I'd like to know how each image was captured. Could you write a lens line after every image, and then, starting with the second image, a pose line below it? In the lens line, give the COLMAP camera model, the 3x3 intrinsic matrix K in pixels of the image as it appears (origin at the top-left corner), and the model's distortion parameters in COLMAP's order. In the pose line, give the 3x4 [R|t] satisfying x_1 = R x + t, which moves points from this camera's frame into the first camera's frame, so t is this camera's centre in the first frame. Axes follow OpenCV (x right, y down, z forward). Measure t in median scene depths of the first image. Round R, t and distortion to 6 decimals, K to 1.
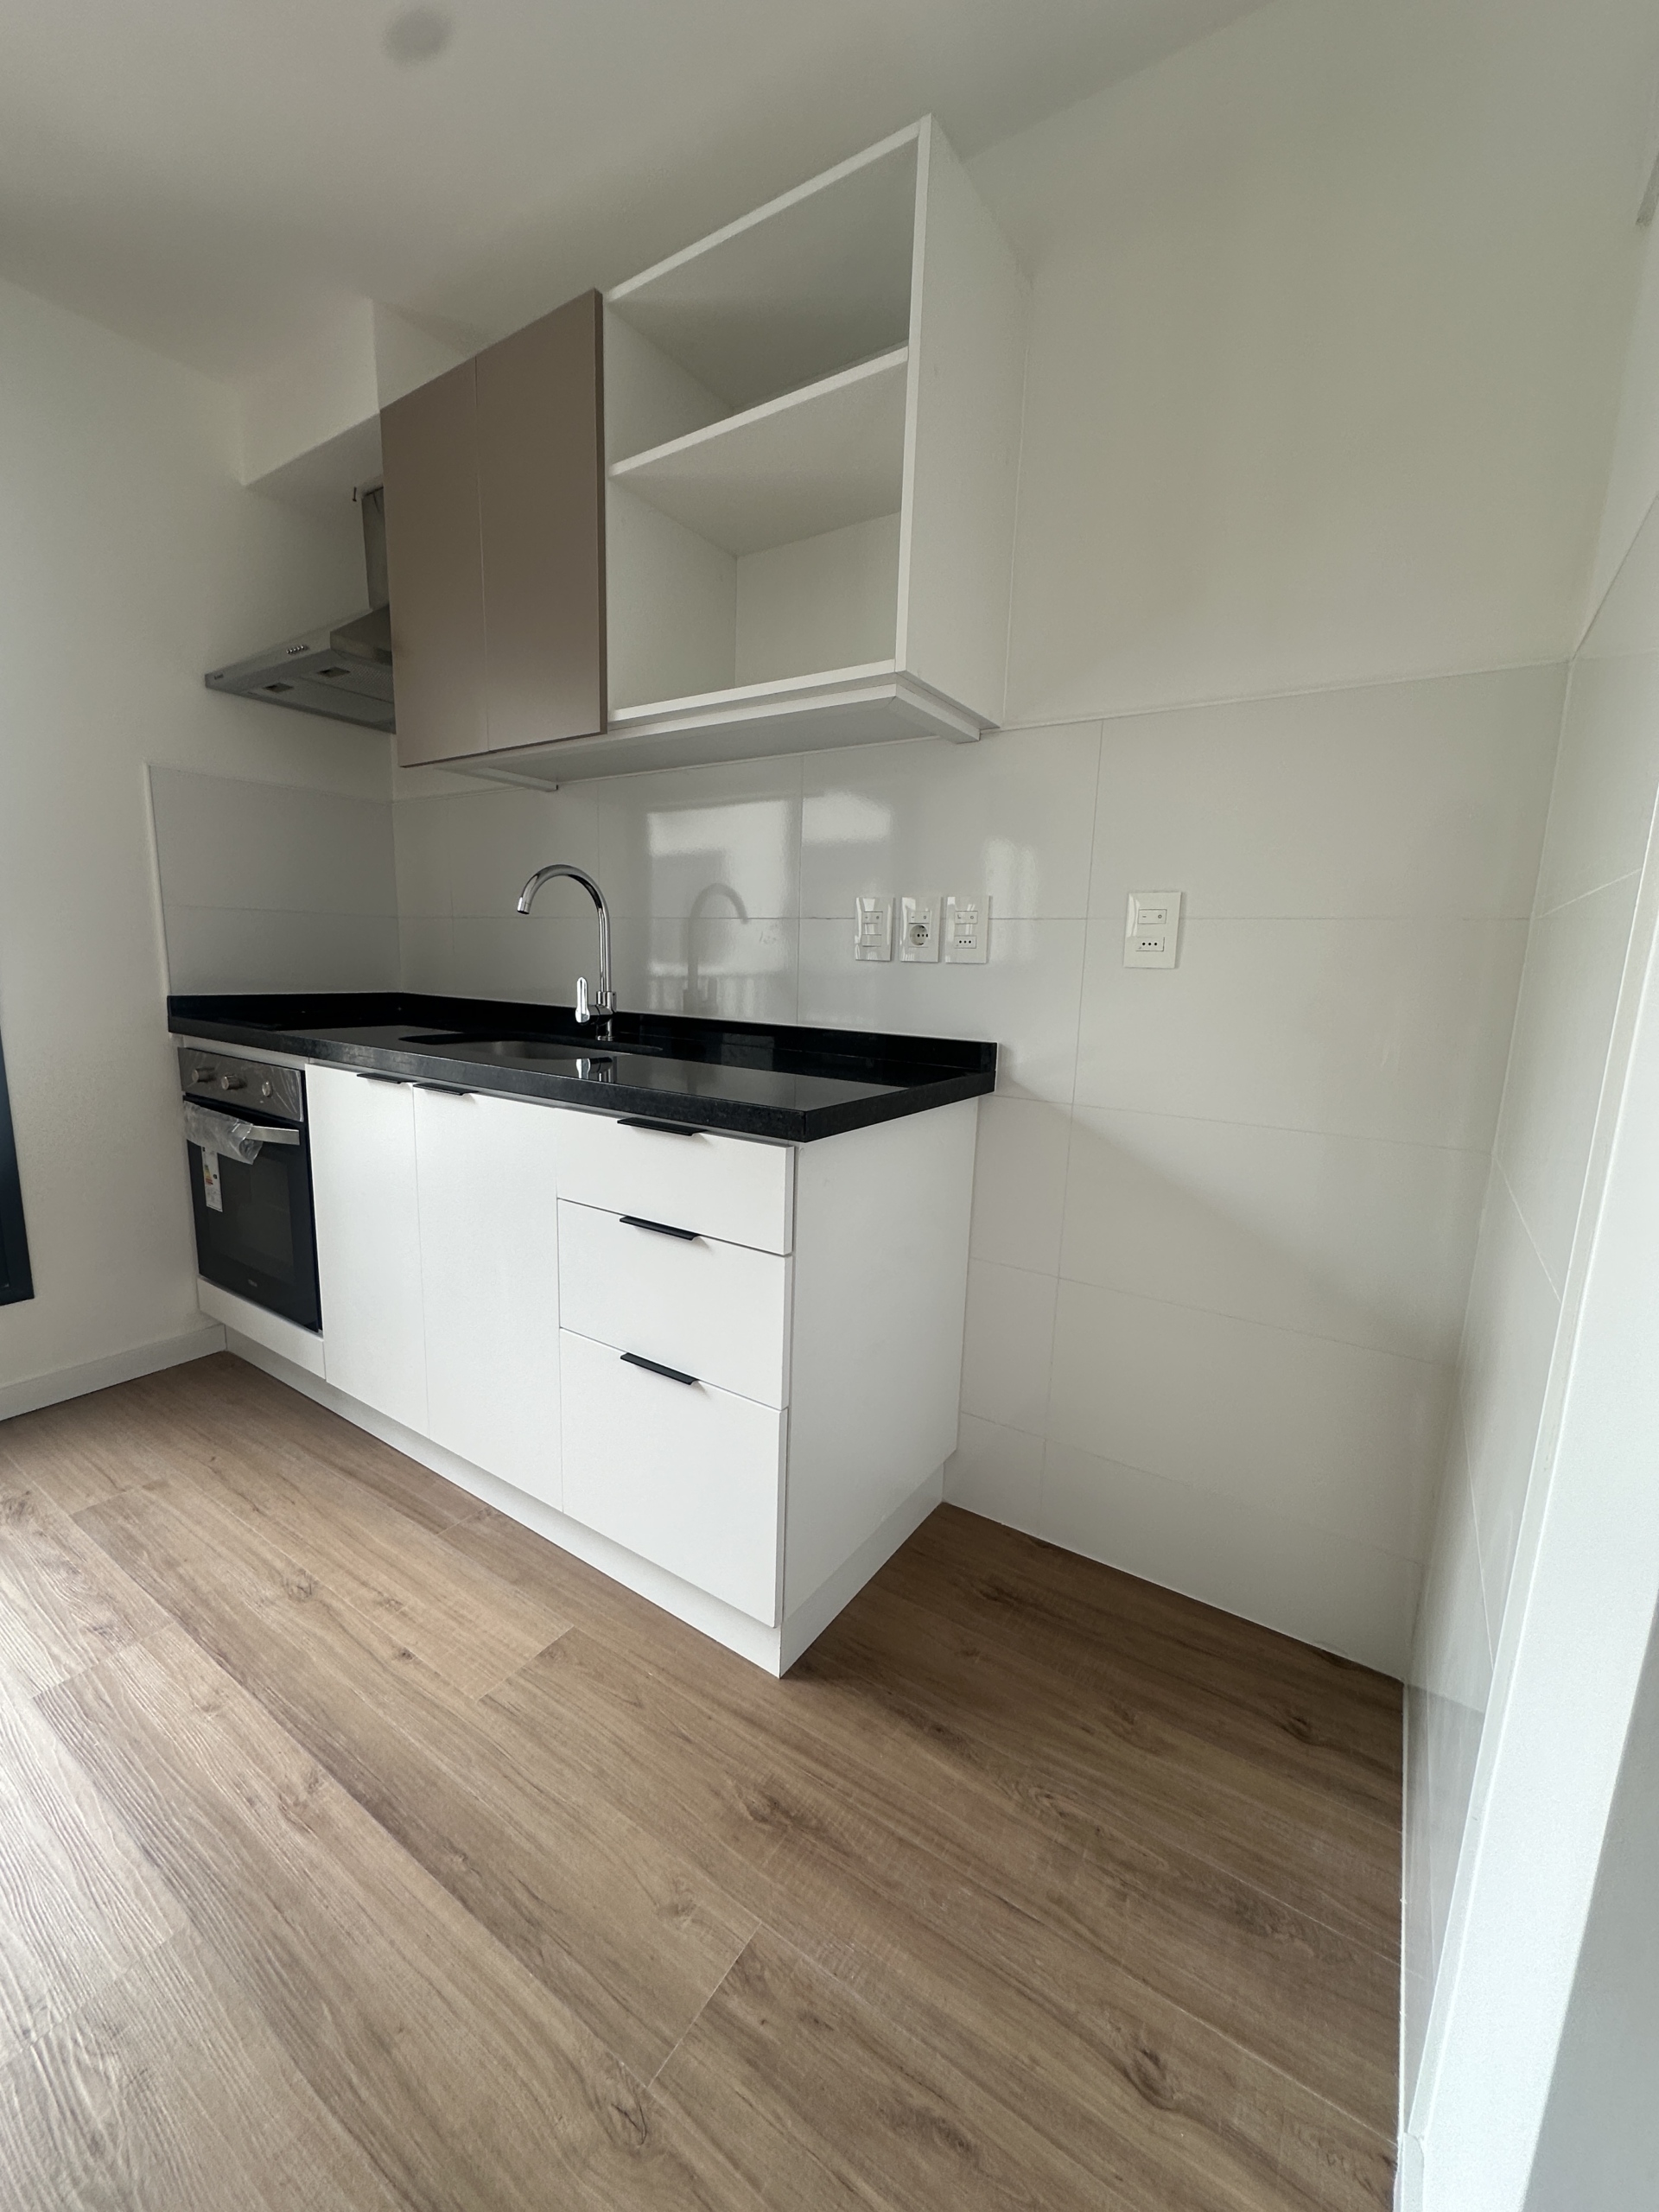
lens RADIAL K [[877.2, 0, 828.0], [0, 877.2, 1108.6], [0, 0, 1]] dist [-0.004148, 0.000466]
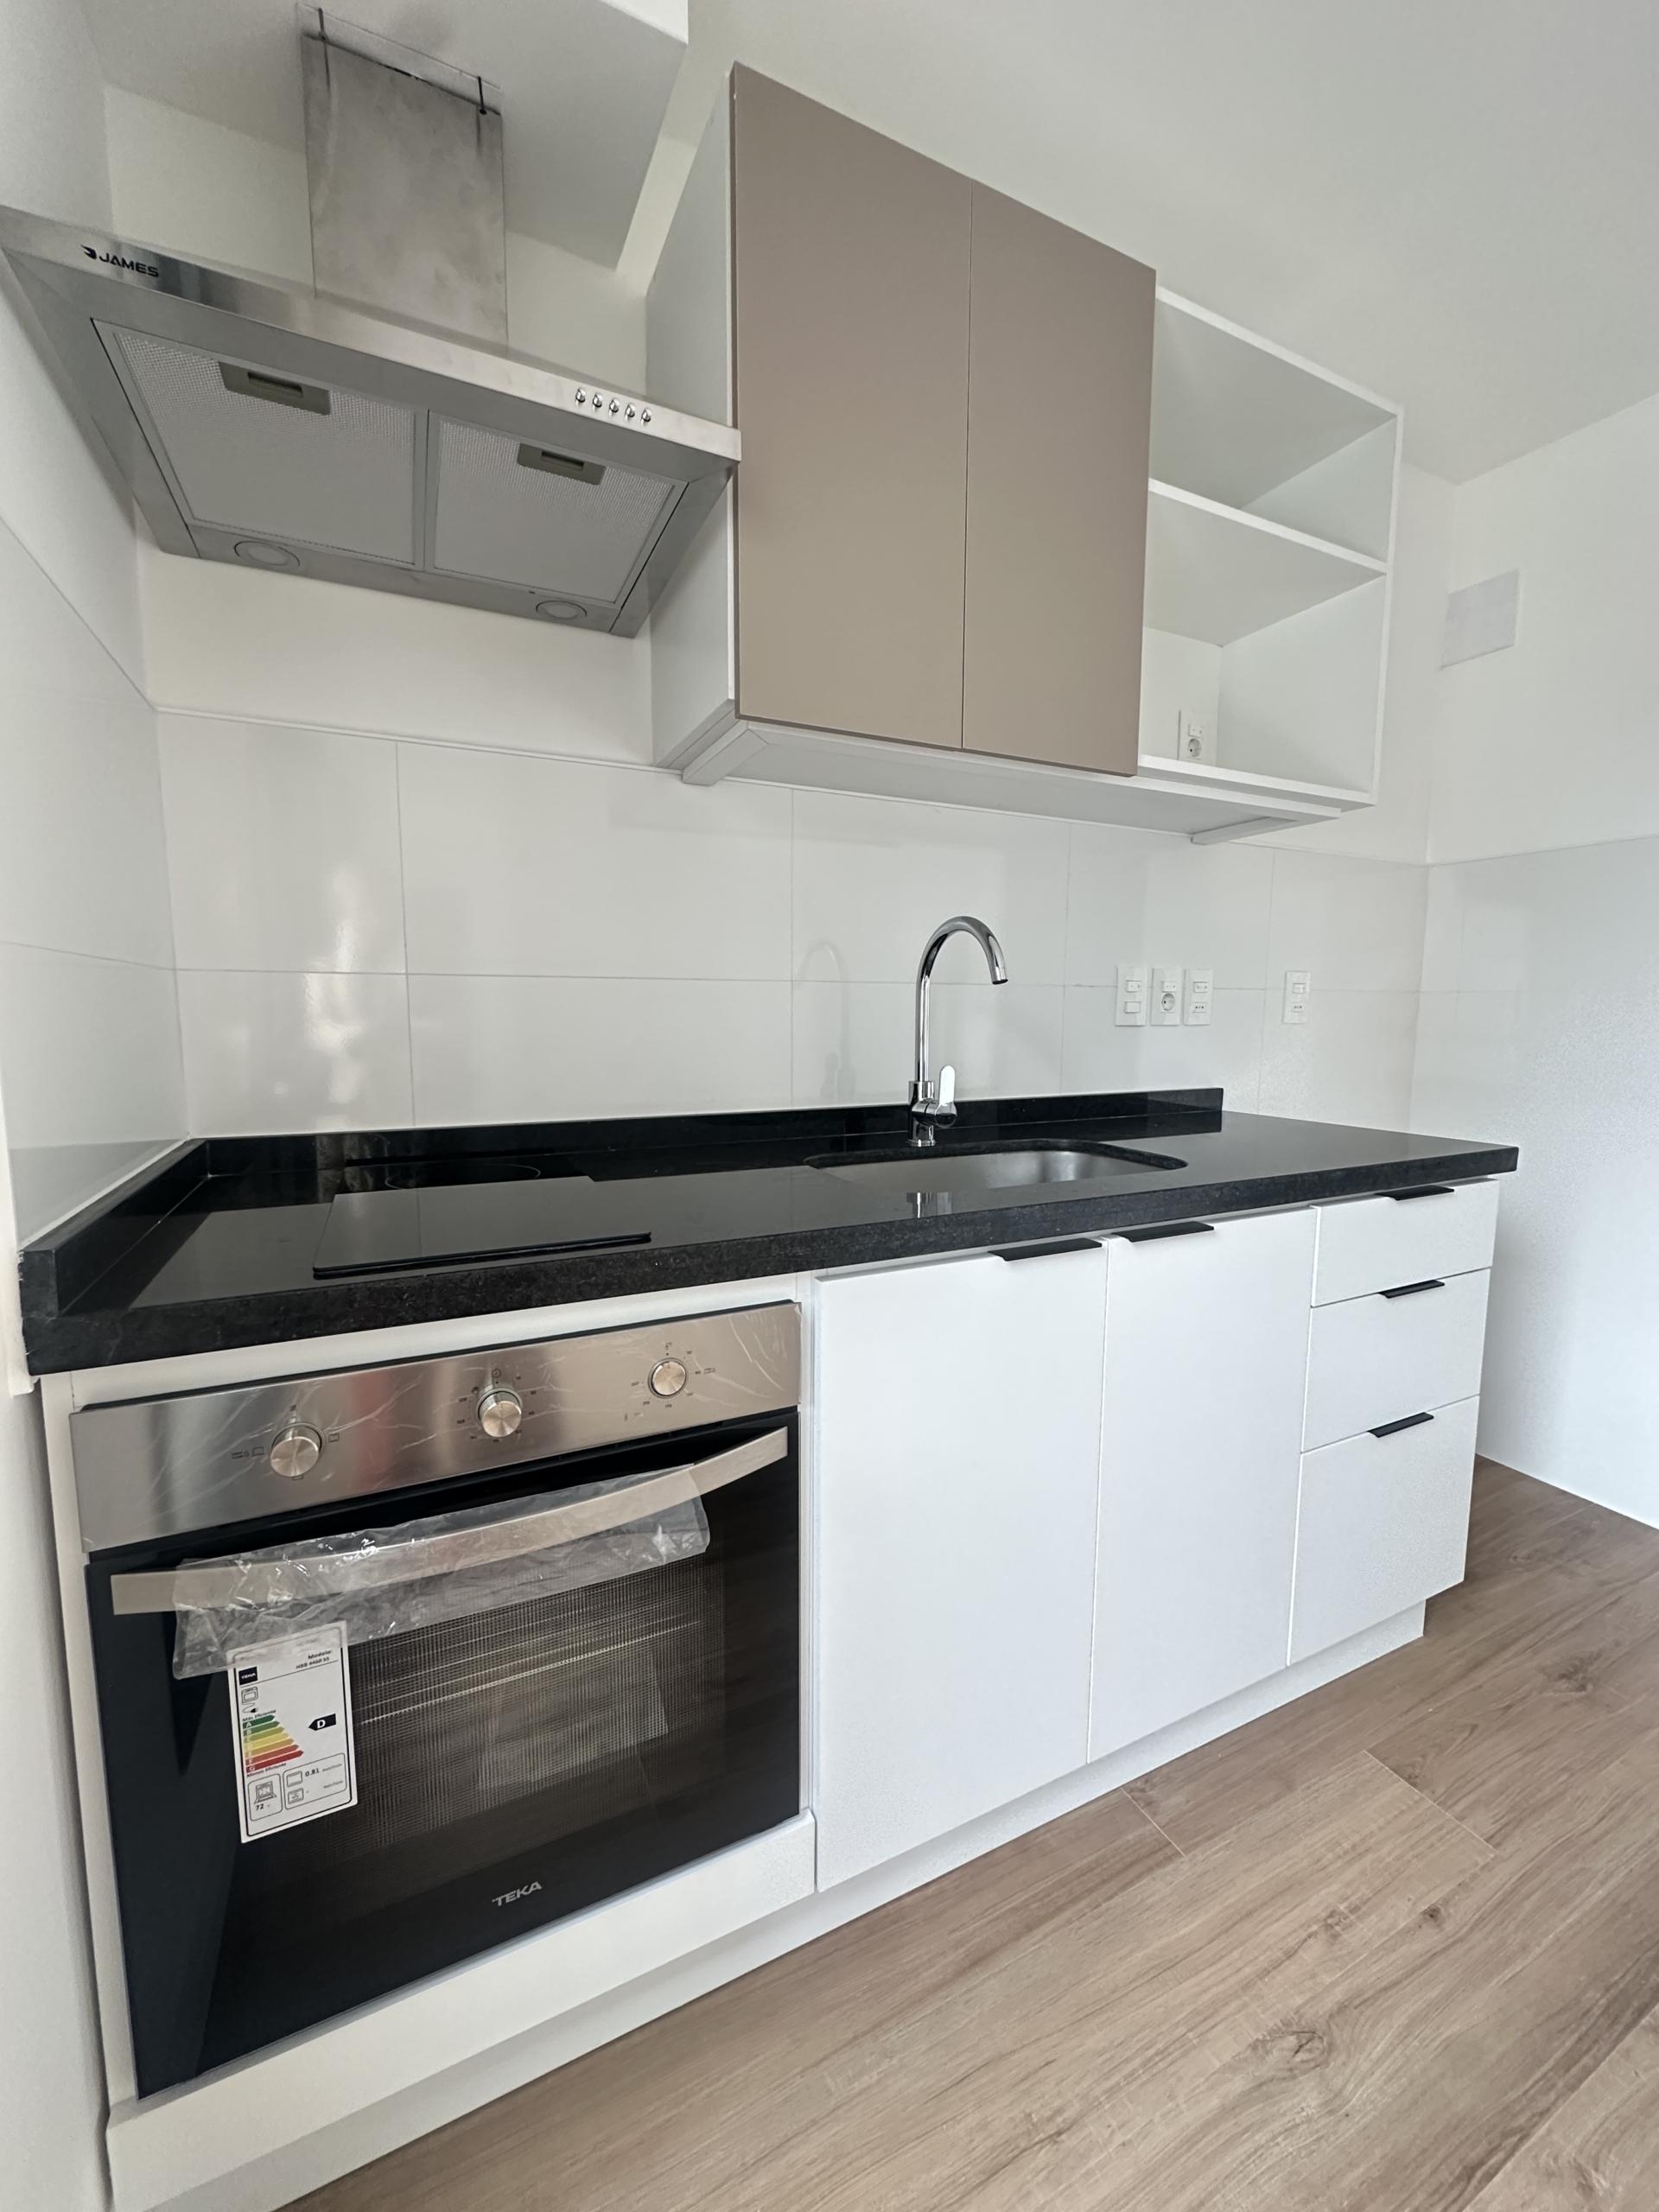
lens RADIAL K [[877.2, 0, 828.0], [0, 877.2, 1108.6], [0, 0, 1]] dist [-0.004148, 0.000466]
pose [[0.504155, -0.126539, 0.854292, -1.157909], [0.158059, 0.986018, 0.052773, -0.200161], [-0.849026, 0.108423, 0.517107, 0.836256]]
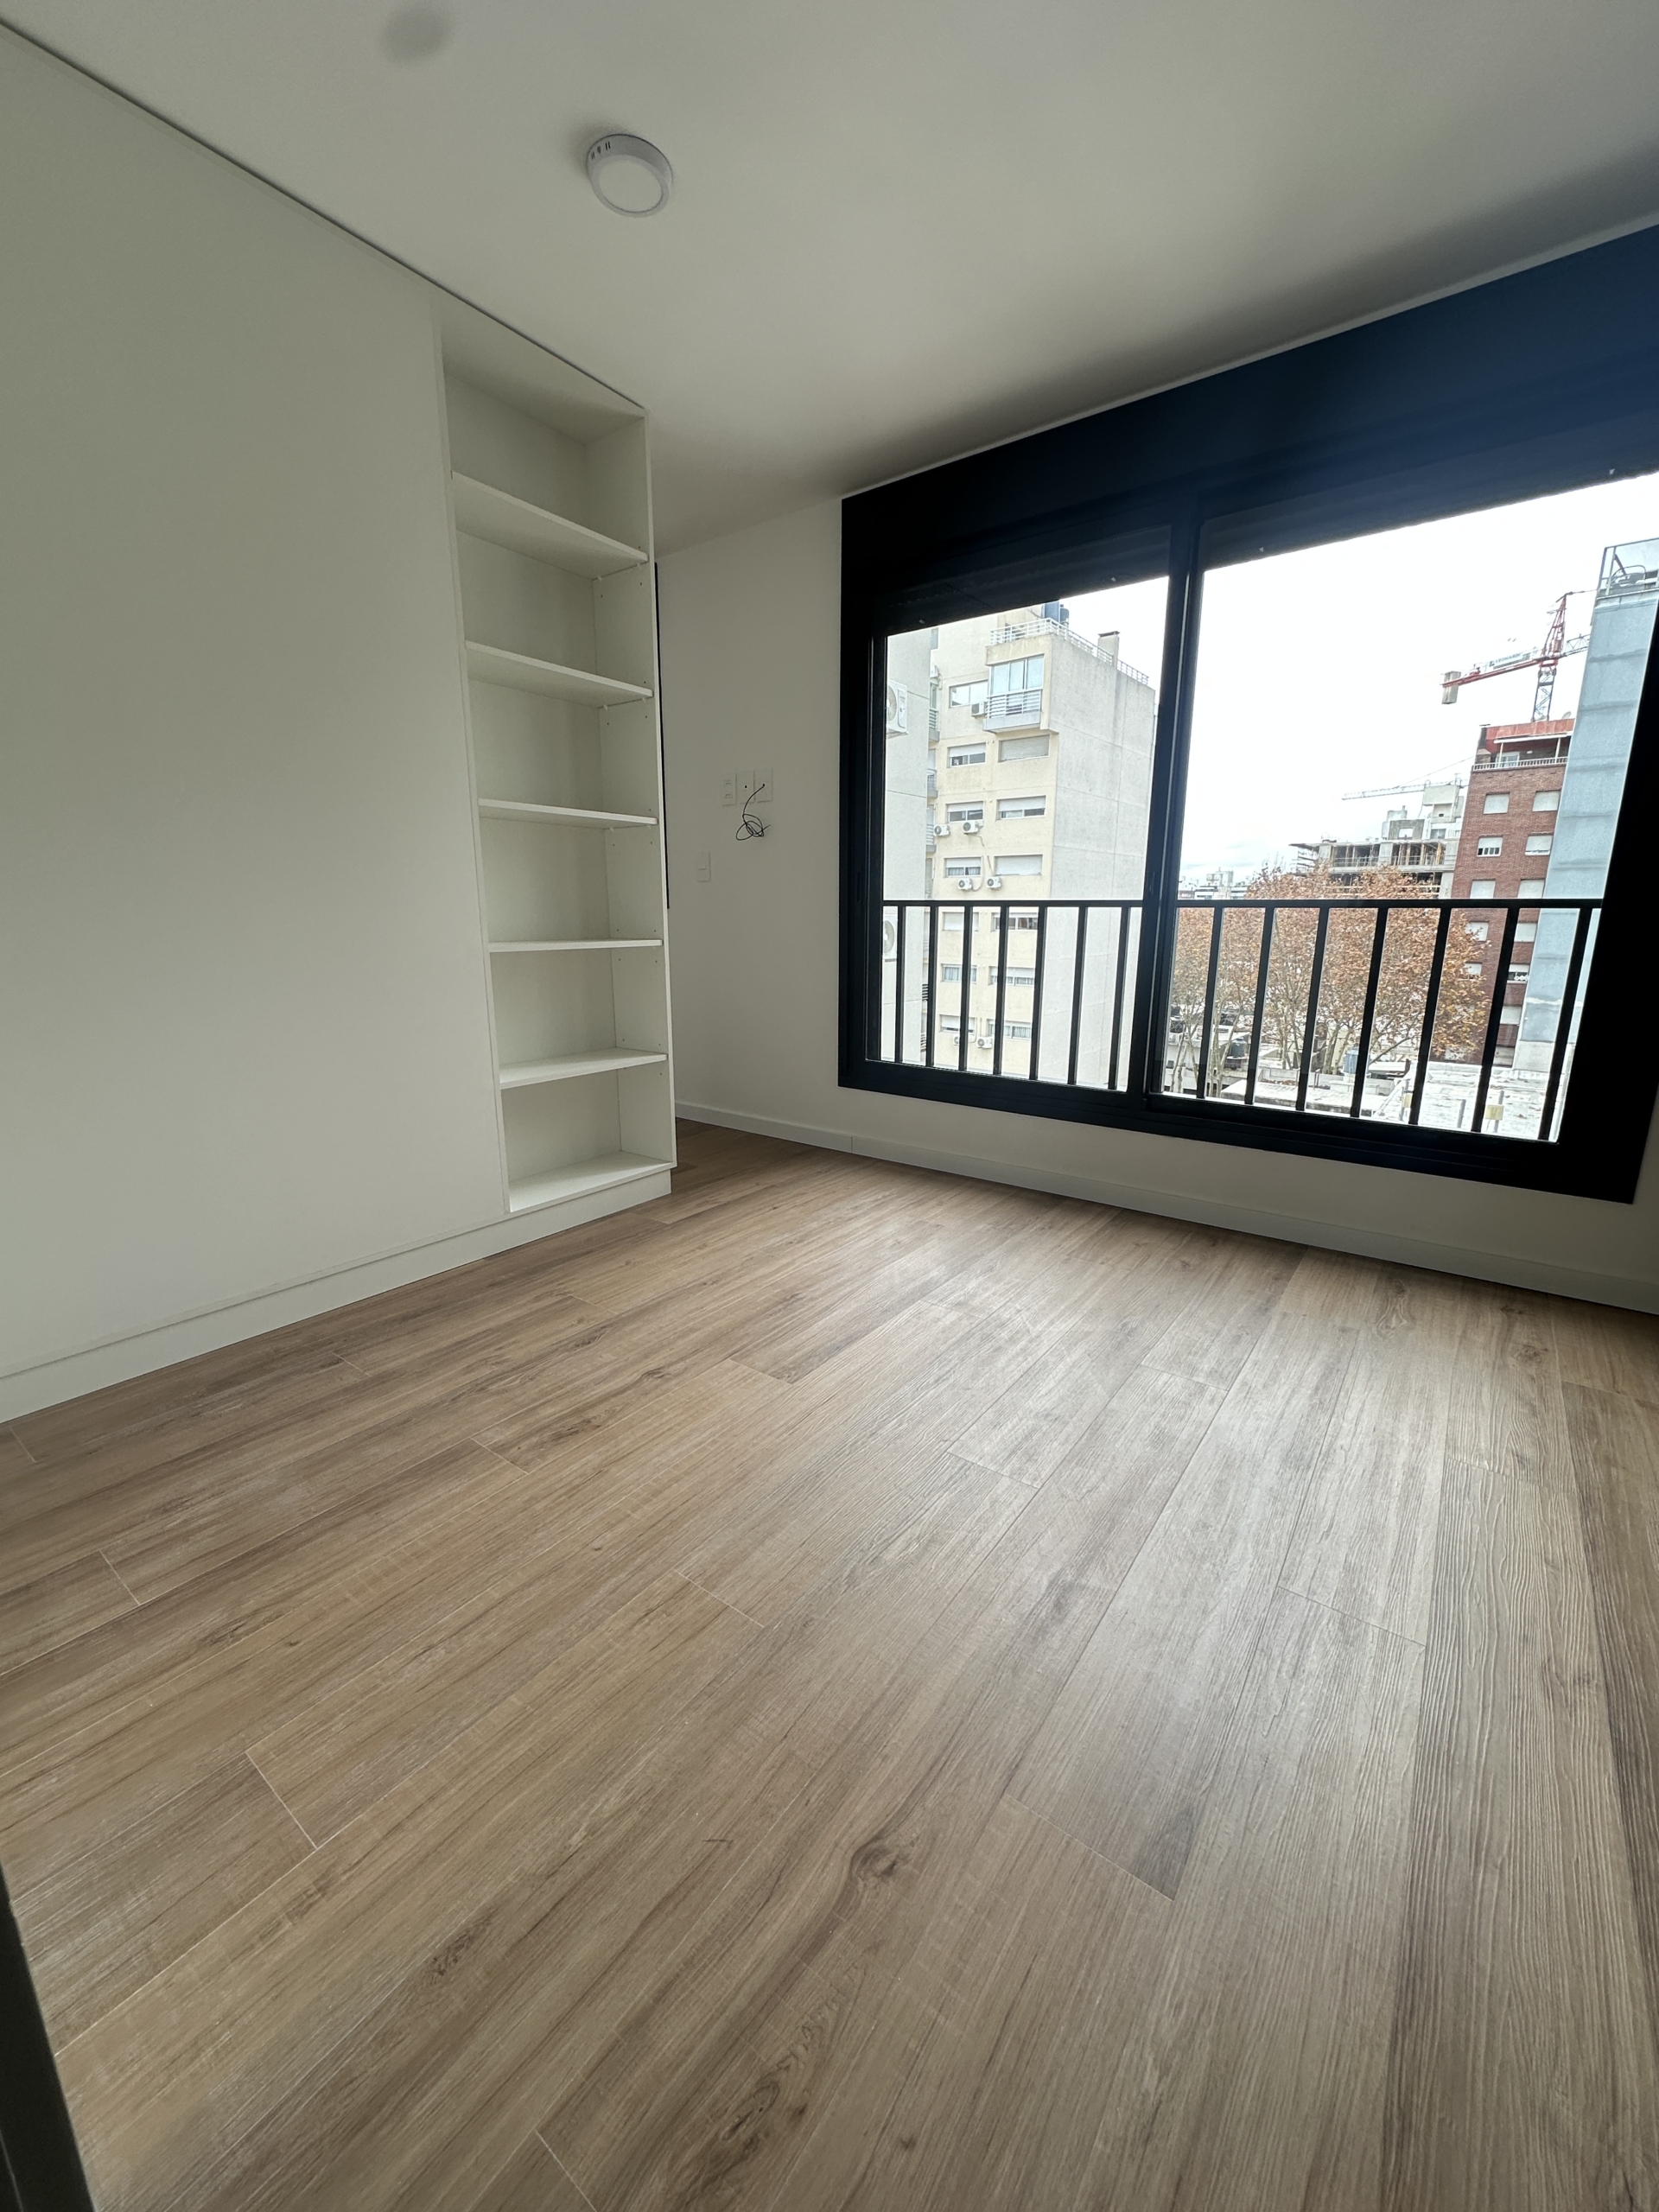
lens RADIAL K [[877.2, 0, 830.4], [0, 877.2, 1106.8], [0, 0, 1]] dist [-0.002889, 0.000658]
pose [[-0.058410, 0.187229, -0.980578, 0.211928], [-0.173618, 0.965381, 0.194669, 0.081545], [0.983079, 0.181616, -0.023882, 0.060780]]
